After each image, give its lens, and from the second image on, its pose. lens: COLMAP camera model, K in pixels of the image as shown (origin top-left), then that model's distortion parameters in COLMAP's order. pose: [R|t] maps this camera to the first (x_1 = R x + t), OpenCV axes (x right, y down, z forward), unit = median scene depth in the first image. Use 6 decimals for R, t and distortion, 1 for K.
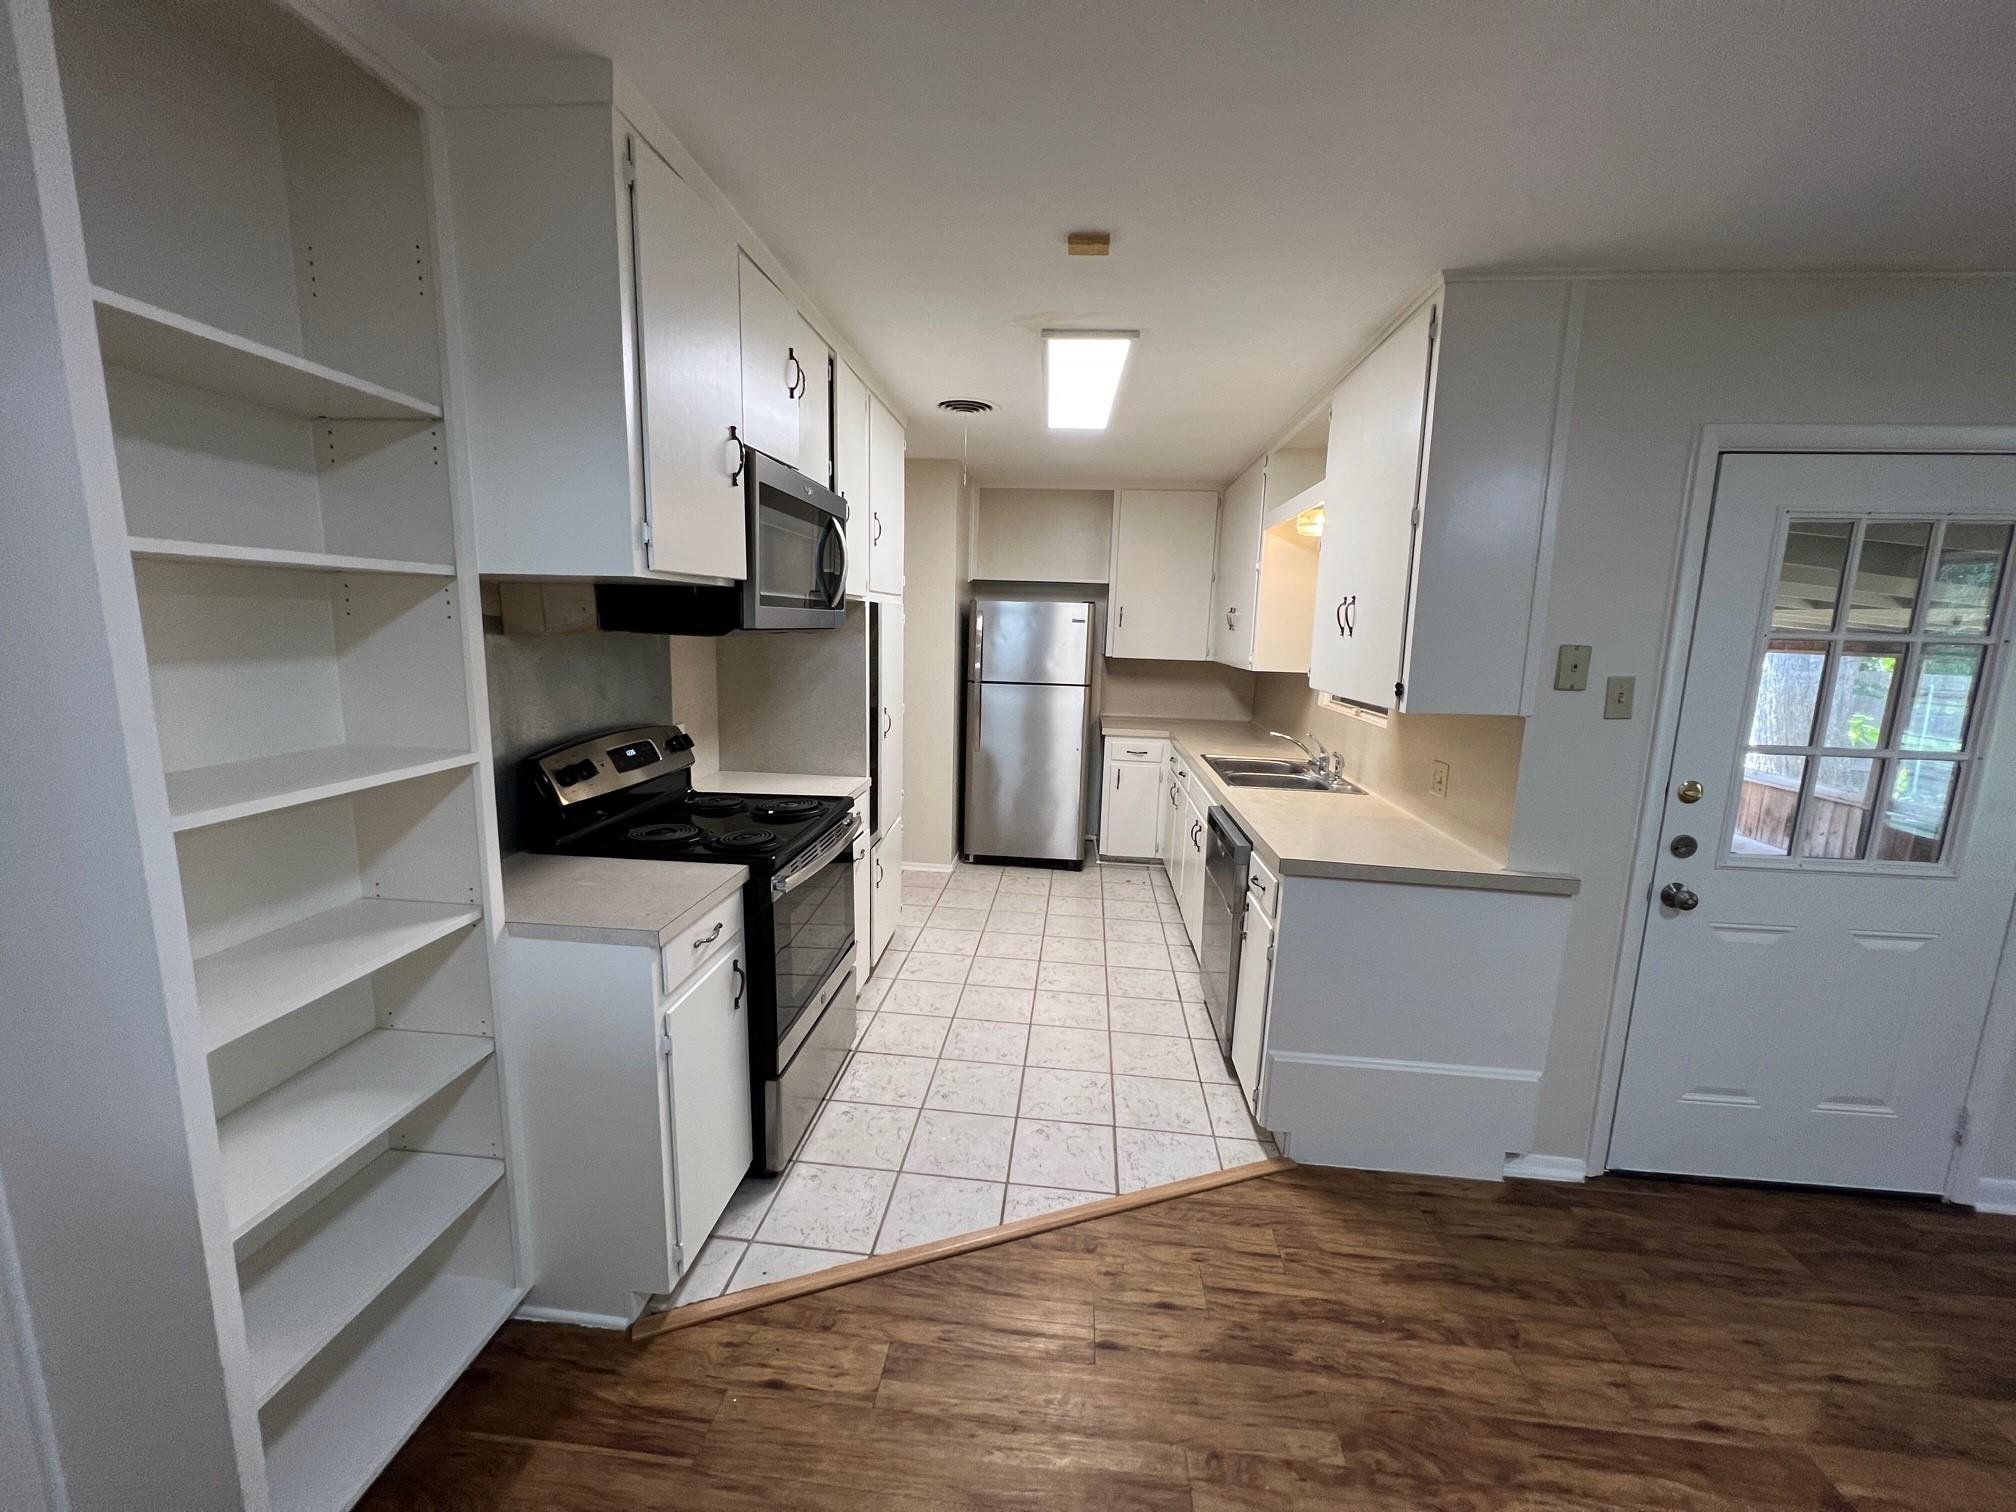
lens RADIAL K [[806.7, 0, 1002.6], [0, 806.7, 759.1], [0, 0, 1]] dist [0.000142, -0.000210]
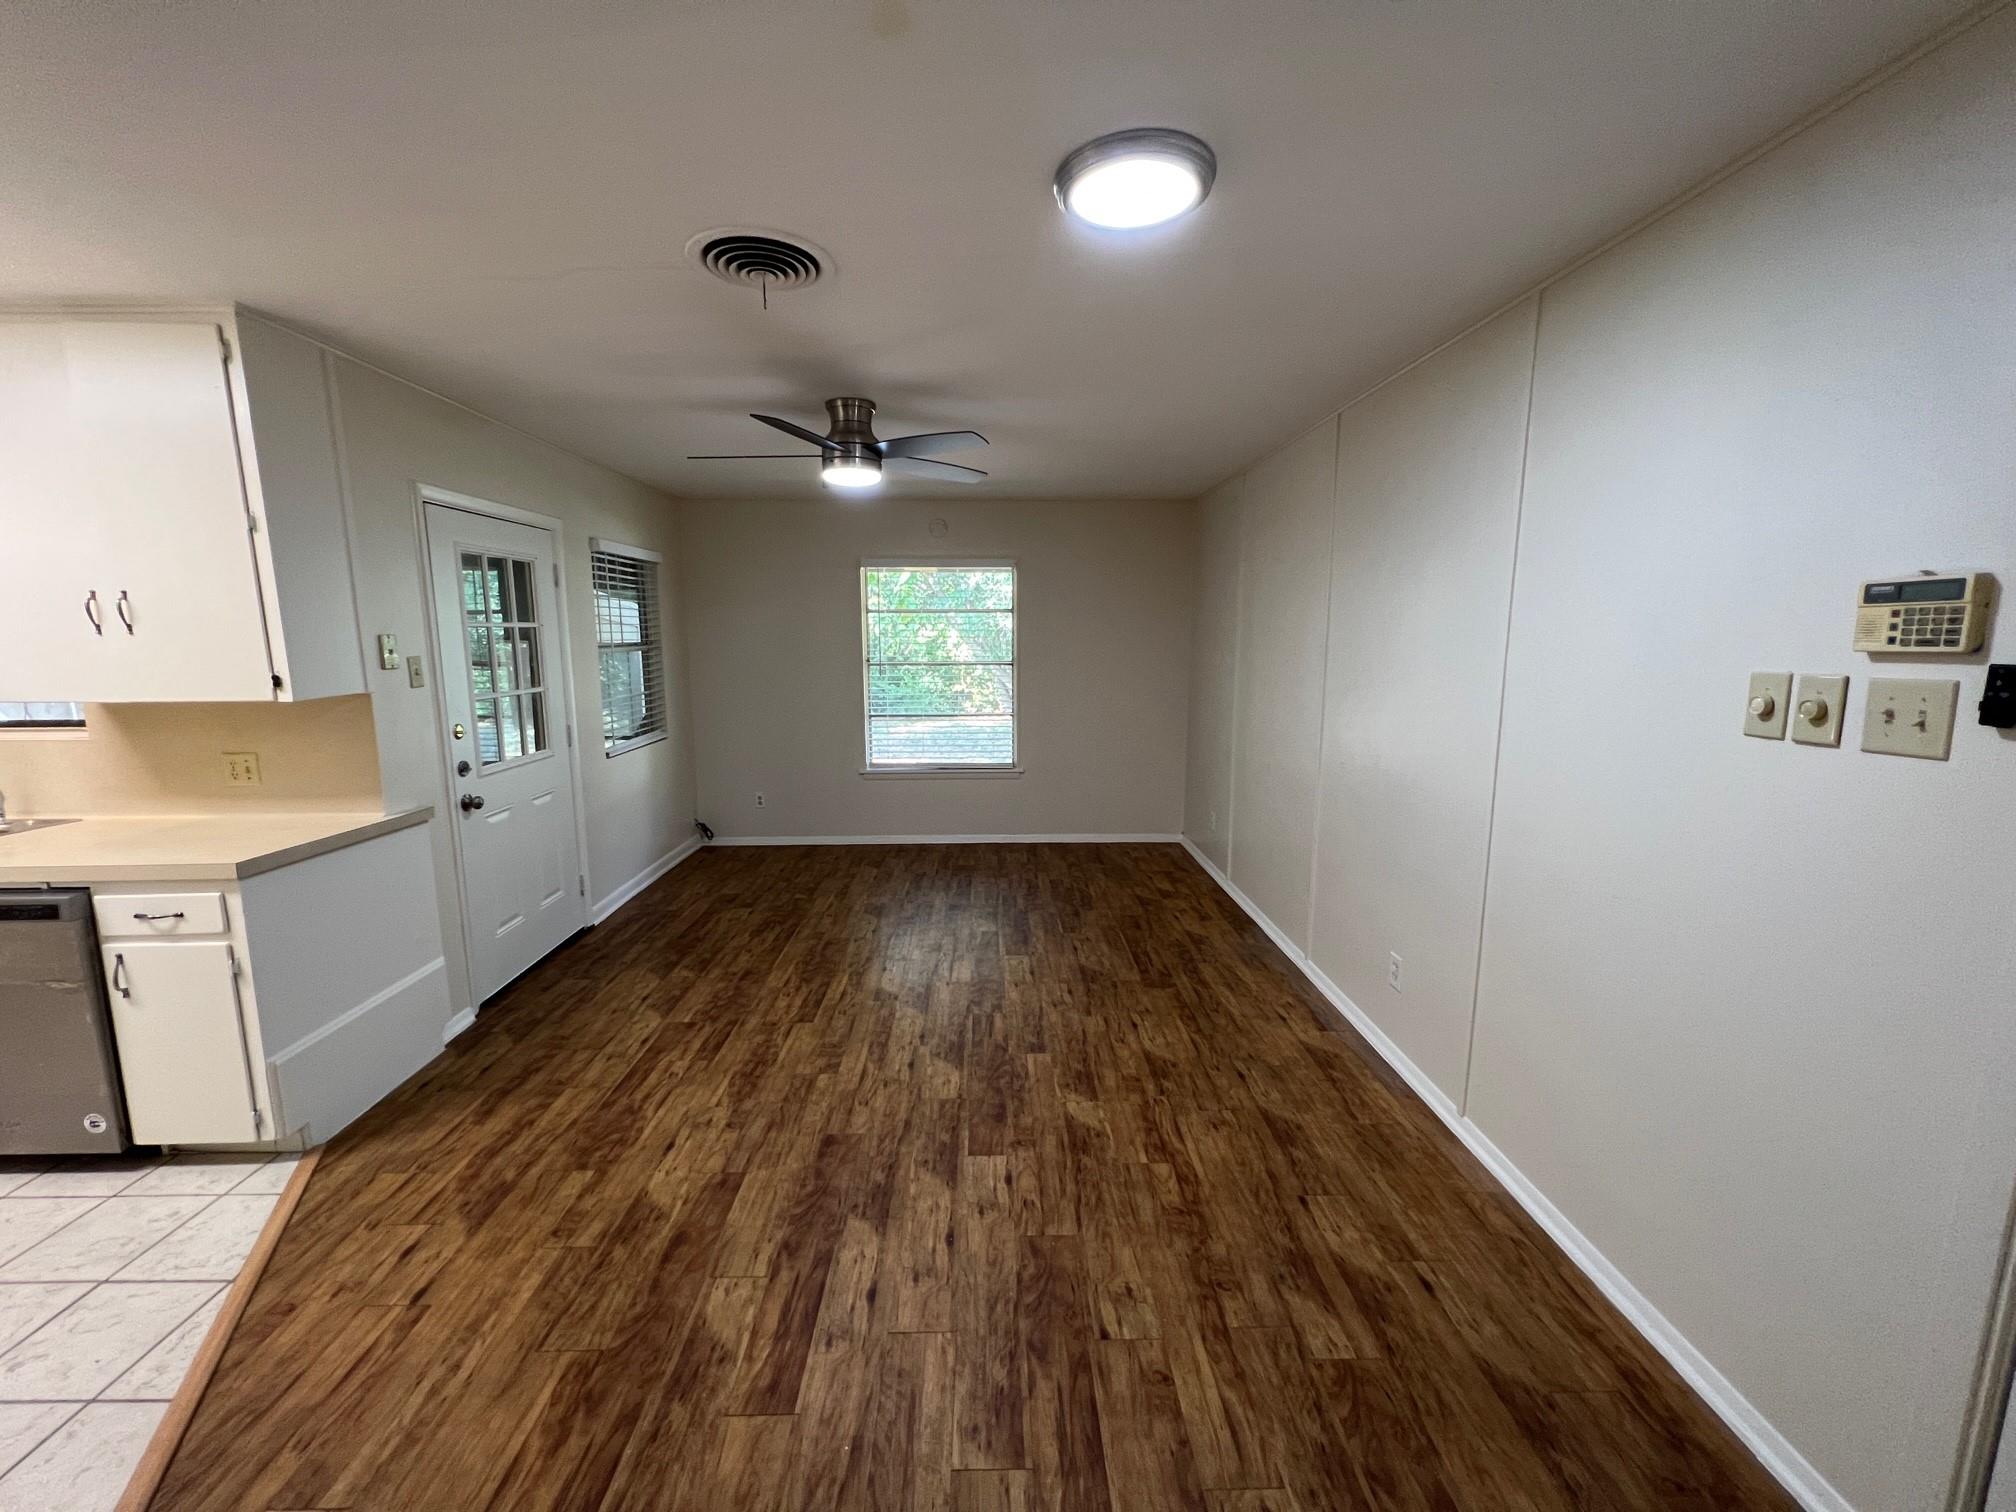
lens RADIAL K [[806.7, 0, 1005.4], [0, 806.7, 756.6], [0, 0, 1]] dist [0.000142, -0.000210]
pose [[-0.126749, -0.177210, 0.975977, -0.784137], [0.164882, 0.966461, 0.196896, -0.043978], [-0.978135, 0.185877, -0.093279, 0.177844]]
